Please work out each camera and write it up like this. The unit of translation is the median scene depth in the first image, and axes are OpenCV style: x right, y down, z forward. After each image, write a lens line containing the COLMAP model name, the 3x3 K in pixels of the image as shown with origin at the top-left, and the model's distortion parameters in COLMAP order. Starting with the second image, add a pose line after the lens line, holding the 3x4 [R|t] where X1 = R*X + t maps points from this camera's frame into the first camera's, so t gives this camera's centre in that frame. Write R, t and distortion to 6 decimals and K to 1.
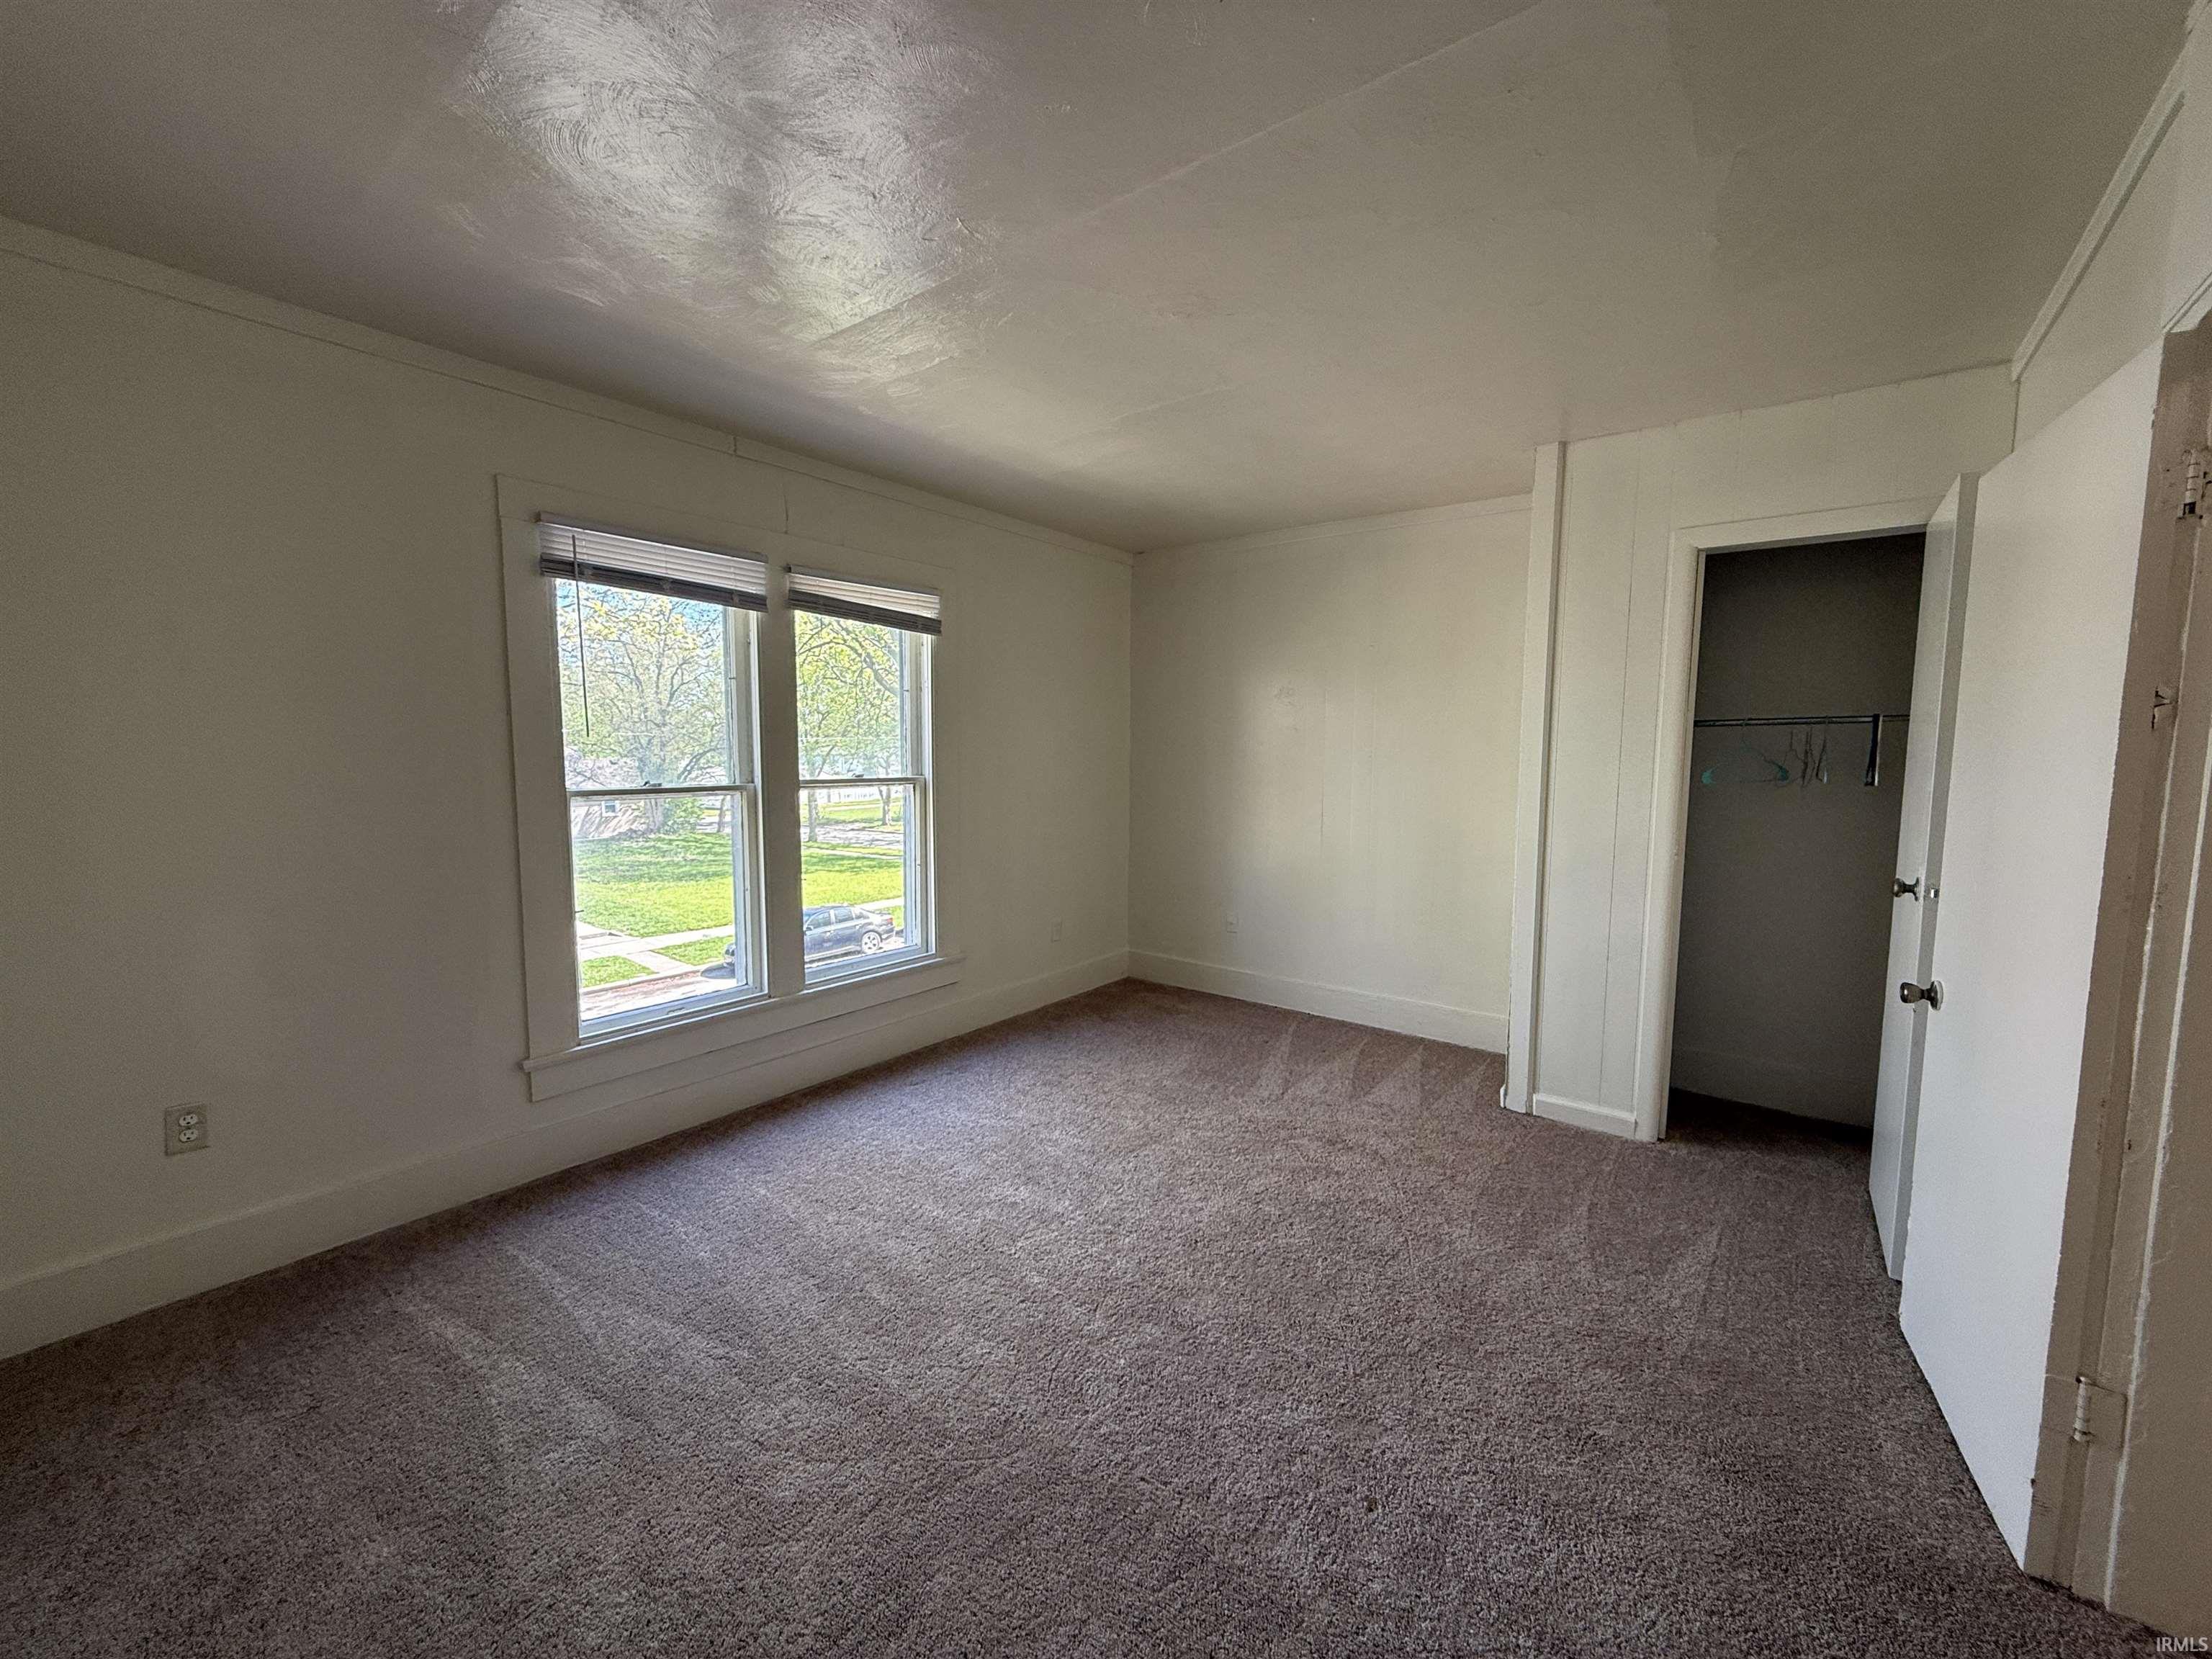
lens RADIAL K [[879.7, 0, 1099.5], [0, 879.7, 831.9], [0, 0, 1]] dist [0.001152, -0.000310]
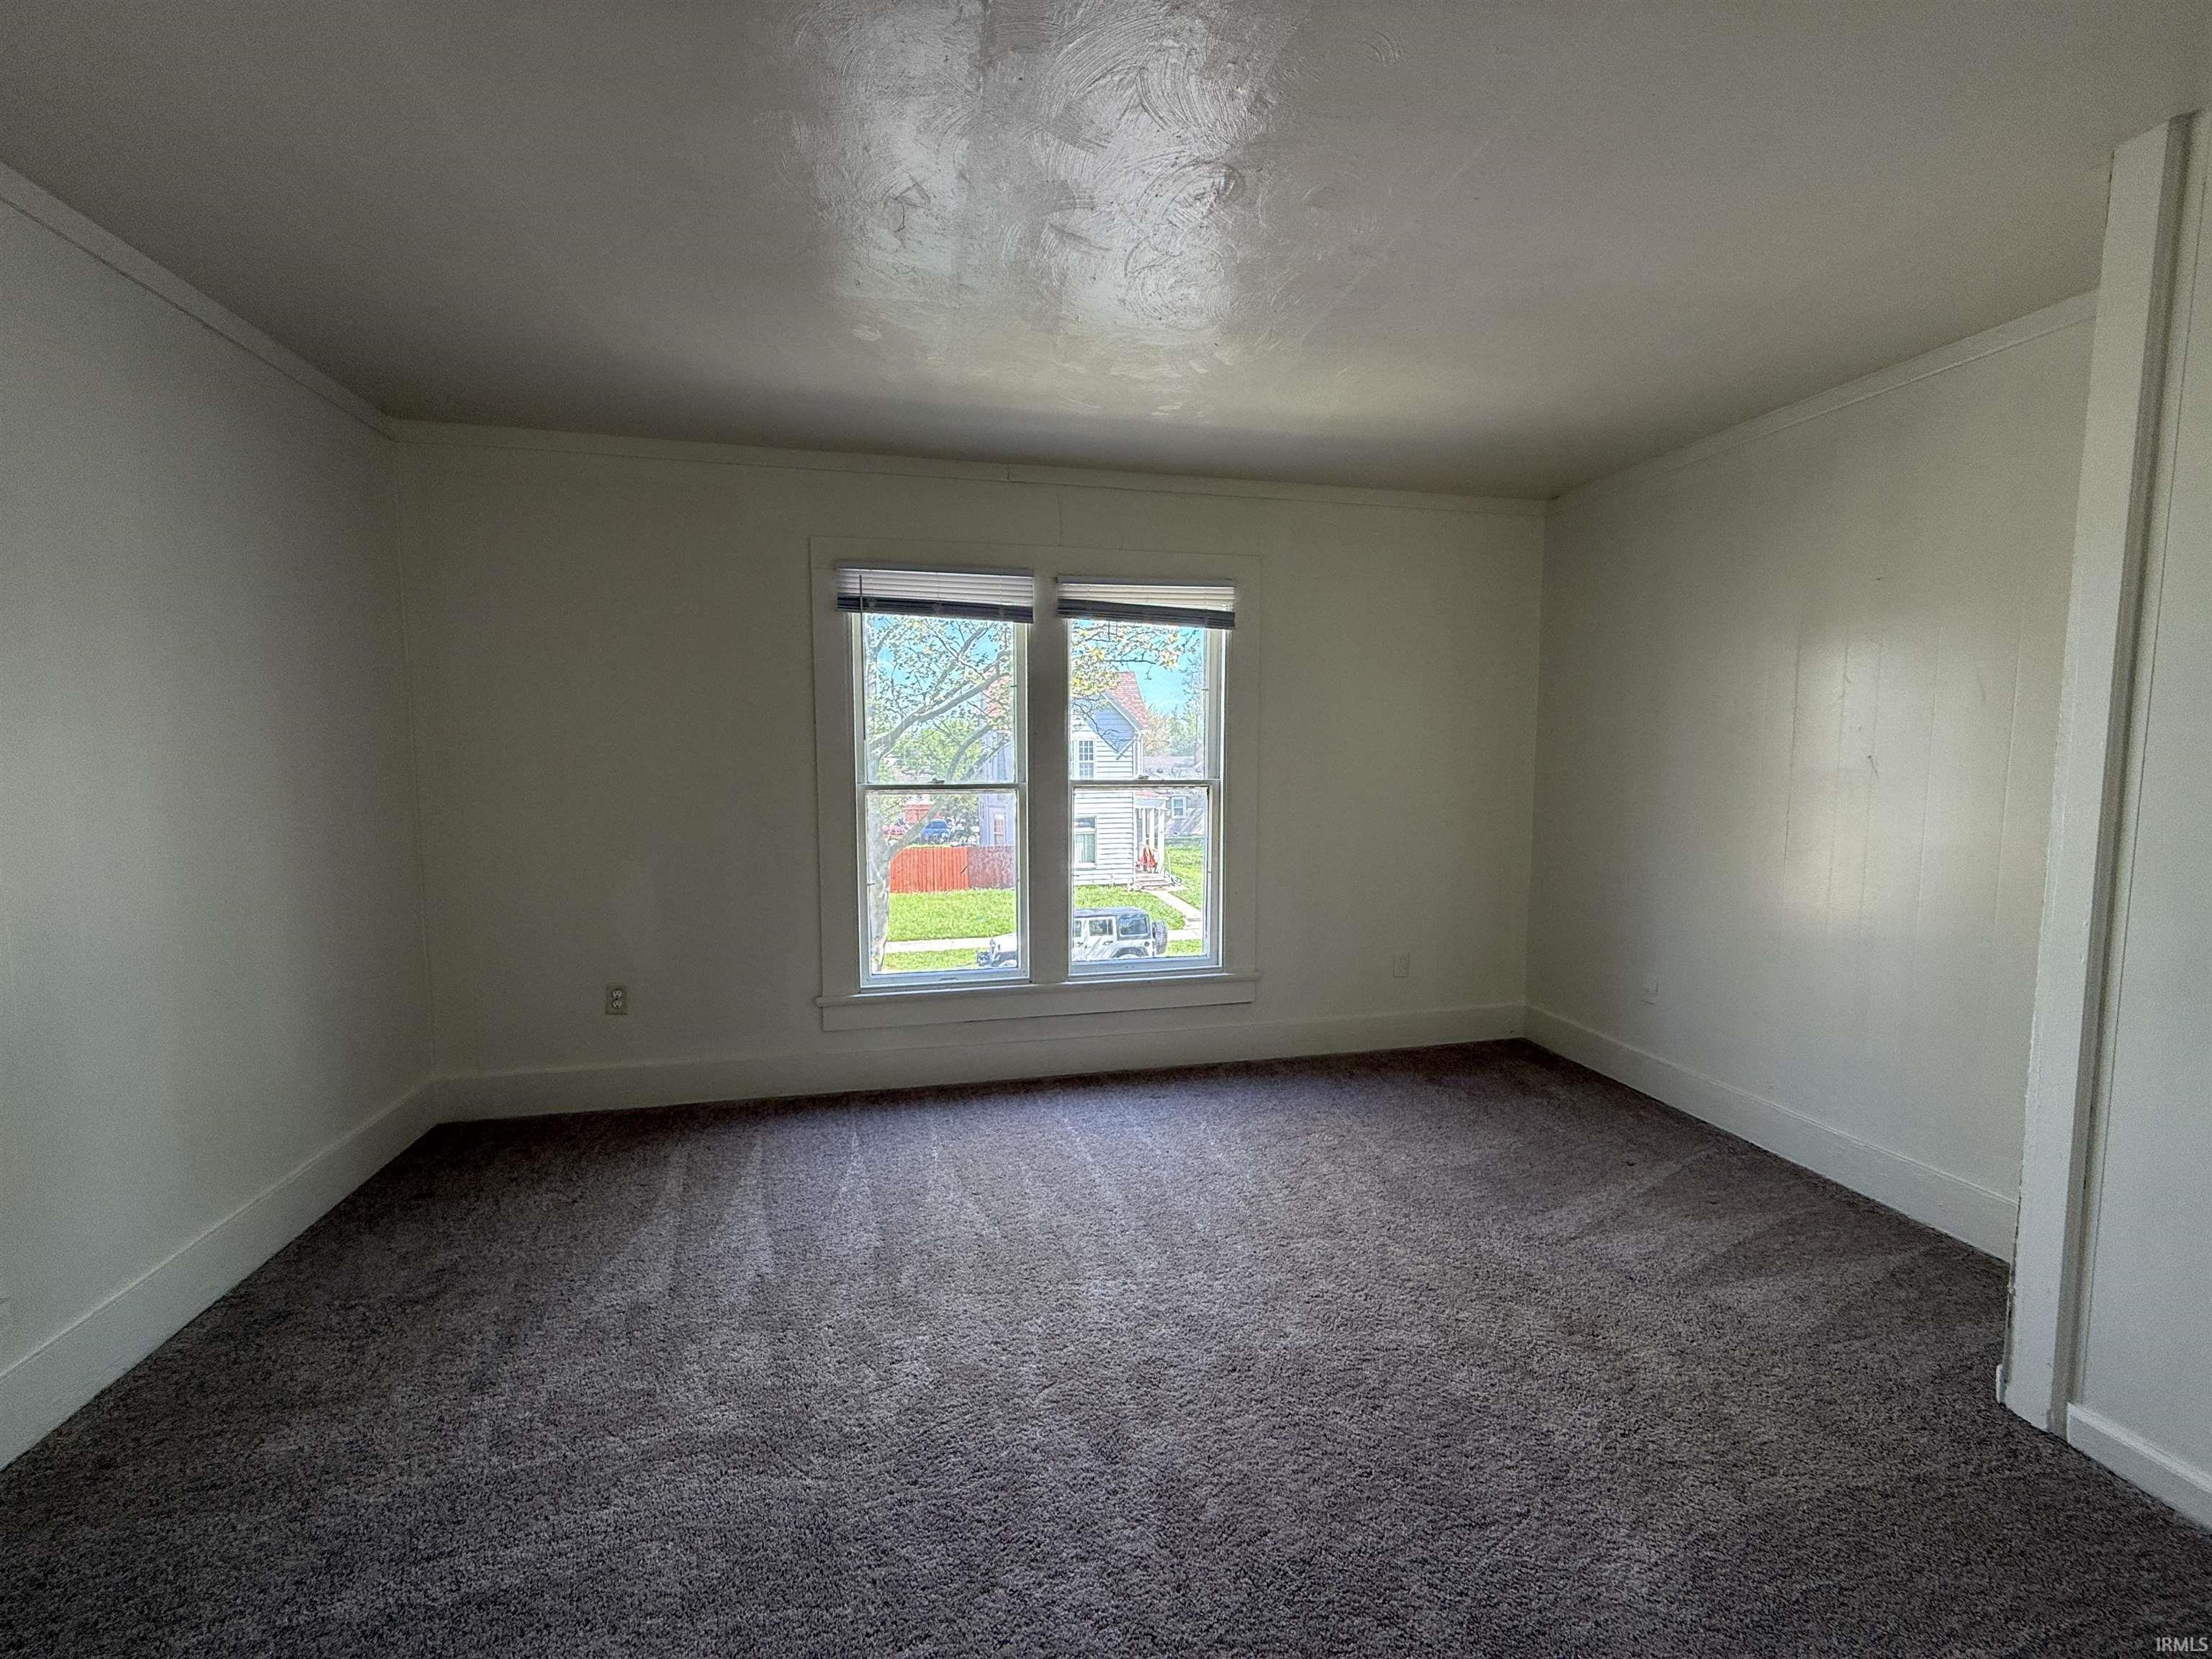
lens RADIAL K [[879.7, 0, 1109.2], [0, 879.7, 830.6], [0, 0, 1]] dist [0.001152, -0.000310]
pose [[0.769895, 0.049259, -0.636266, 0.365478], [-0.056623, 0.998357, 0.008777, -0.010903], [0.635653, 0.029270, 0.771420, 0.225916]]
